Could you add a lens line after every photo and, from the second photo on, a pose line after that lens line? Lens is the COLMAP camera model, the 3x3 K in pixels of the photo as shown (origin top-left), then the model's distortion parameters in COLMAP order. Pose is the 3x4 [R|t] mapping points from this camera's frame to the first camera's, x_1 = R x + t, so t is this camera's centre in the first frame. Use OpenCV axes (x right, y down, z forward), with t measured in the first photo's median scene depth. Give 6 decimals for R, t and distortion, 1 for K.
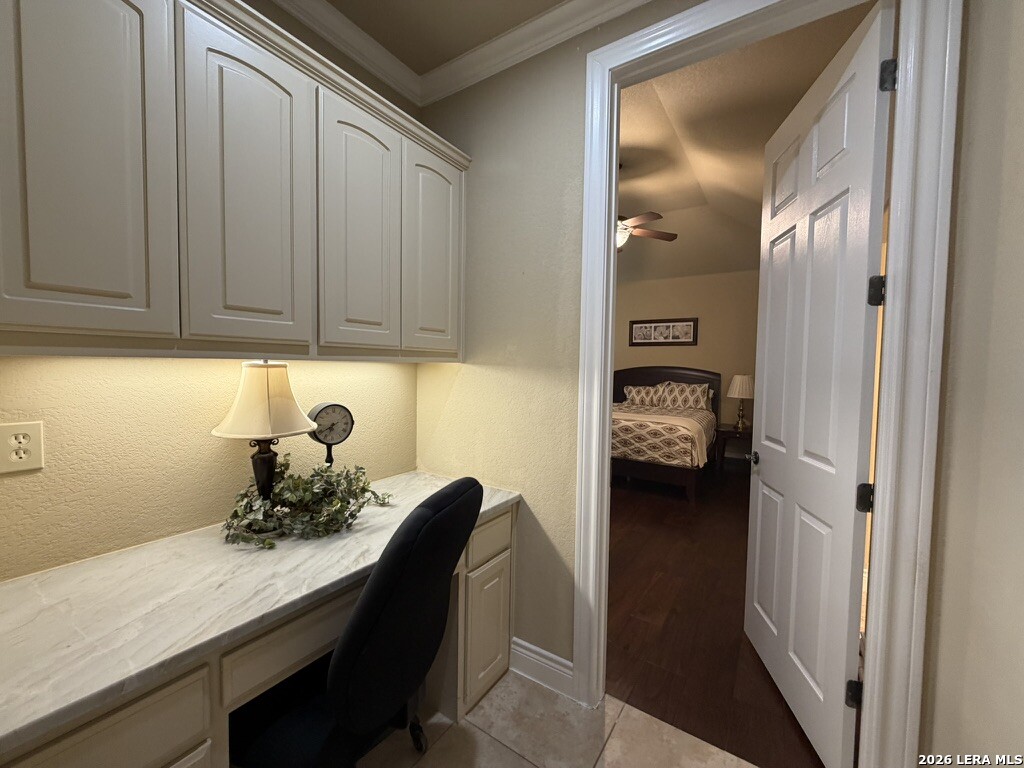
lens RADIAL K [[407.2, 0, 508.3], [0, 407.2, 385.1], [0, 0, 1]] dist [-0.000554, 0.000317]
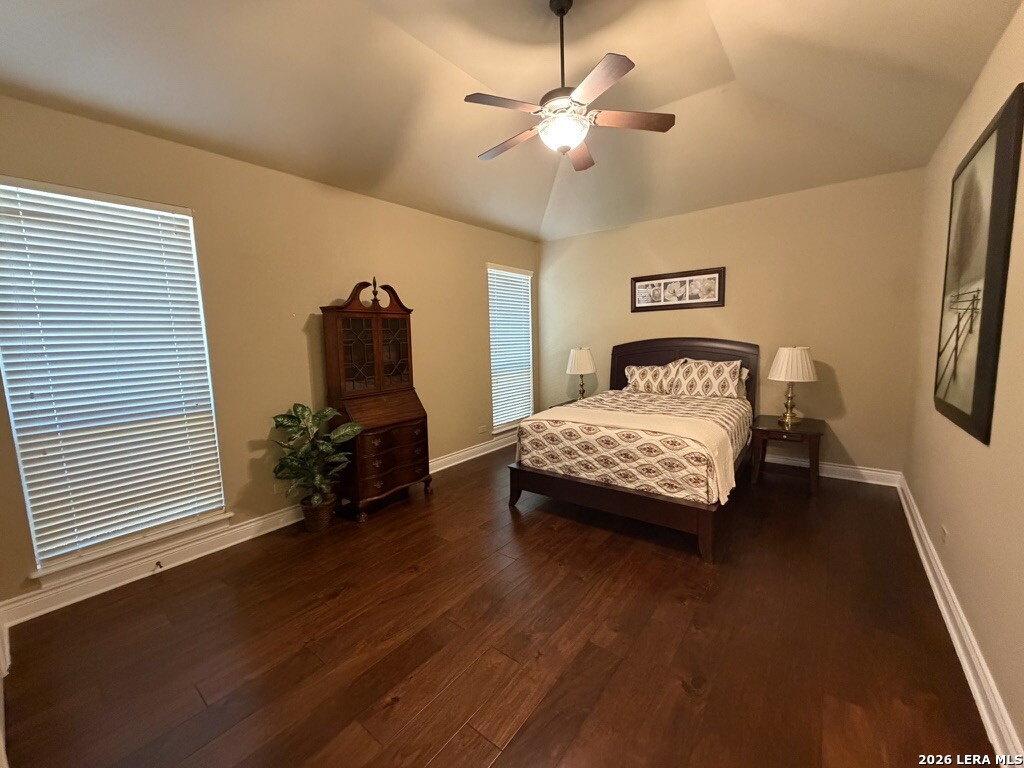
lens RADIAL K [[407.2, 0, 508.3], [0, 407.2, 385.1], [0, 0, 1]] dist [-0.000554, 0.000317]
pose [[0.995768, -0.040028, -0.082729, 0.145362], [0.045738, 0.996614, 0.068324, -0.027131], [0.079714, -0.071818, 0.994227, 0.260054]]
